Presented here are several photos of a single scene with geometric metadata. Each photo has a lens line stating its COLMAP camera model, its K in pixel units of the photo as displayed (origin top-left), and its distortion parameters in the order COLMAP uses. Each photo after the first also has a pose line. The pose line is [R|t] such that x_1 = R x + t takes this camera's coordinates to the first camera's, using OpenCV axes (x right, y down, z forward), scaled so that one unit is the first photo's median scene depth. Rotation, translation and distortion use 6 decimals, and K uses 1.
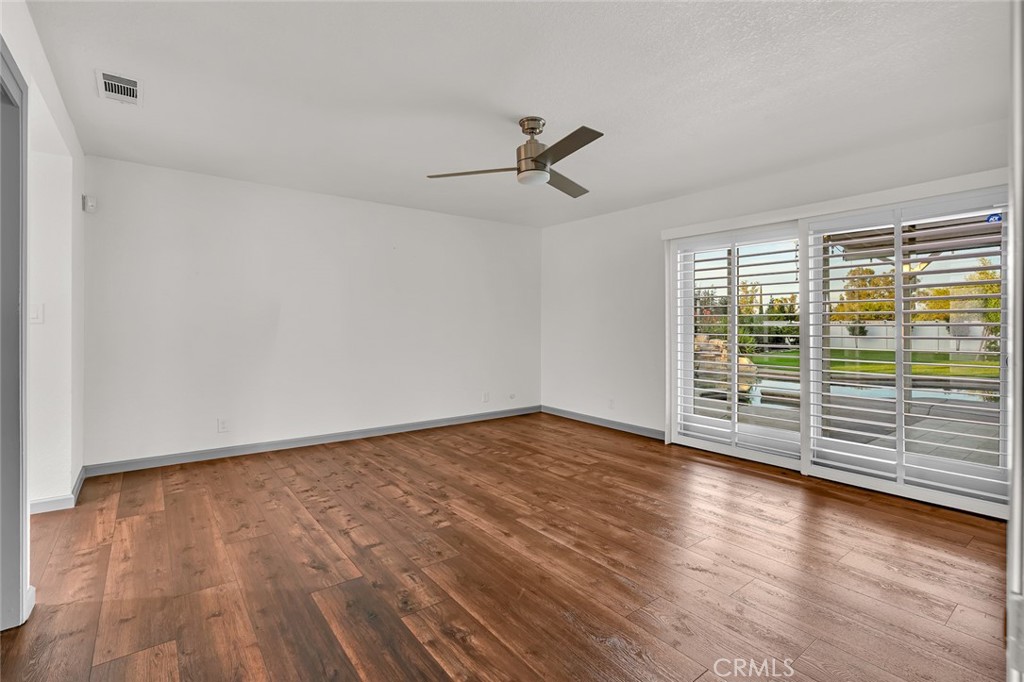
lens RADIAL K [[474.4, 0, 512.1], [0, 474.4, 326.4], [0, 0, 1]] dist [-0.000616, 0.000093]
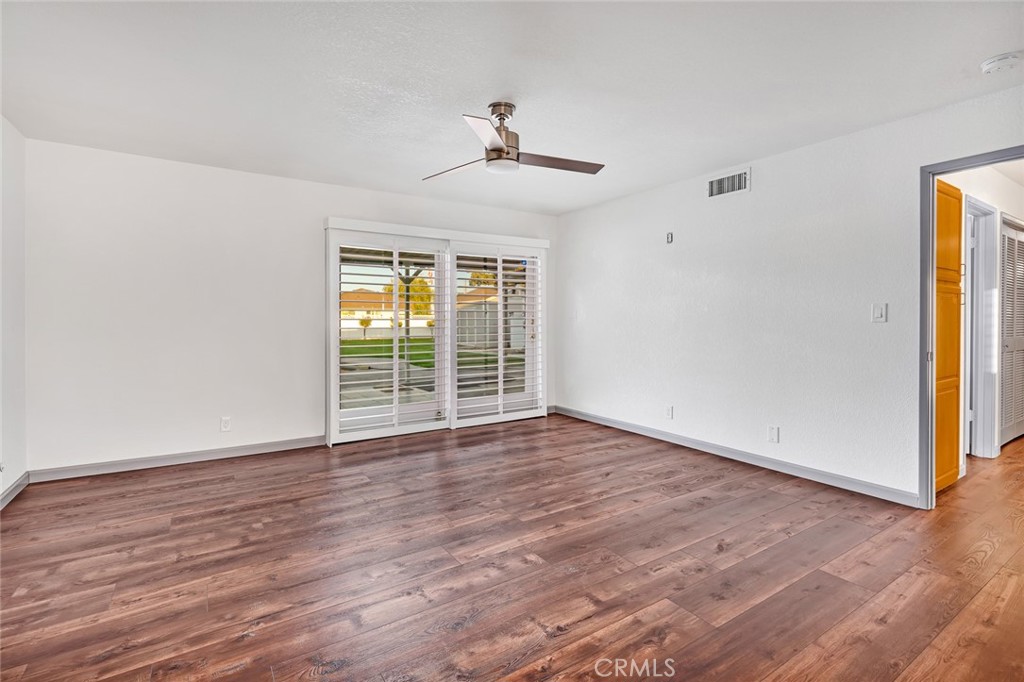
lens RADIAL K [[466.2, 0, 520.3], [0, 466.2, 336.3], [0, 0, 1]] dist [-0.001570, 0.000350]
pose [[0.076959, -0.039473, 0.996253, -0.885530], [0.002216, 0.999220, 0.039419, -0.009073], [-0.997032, -0.000826, 0.076986, 0.888013]]
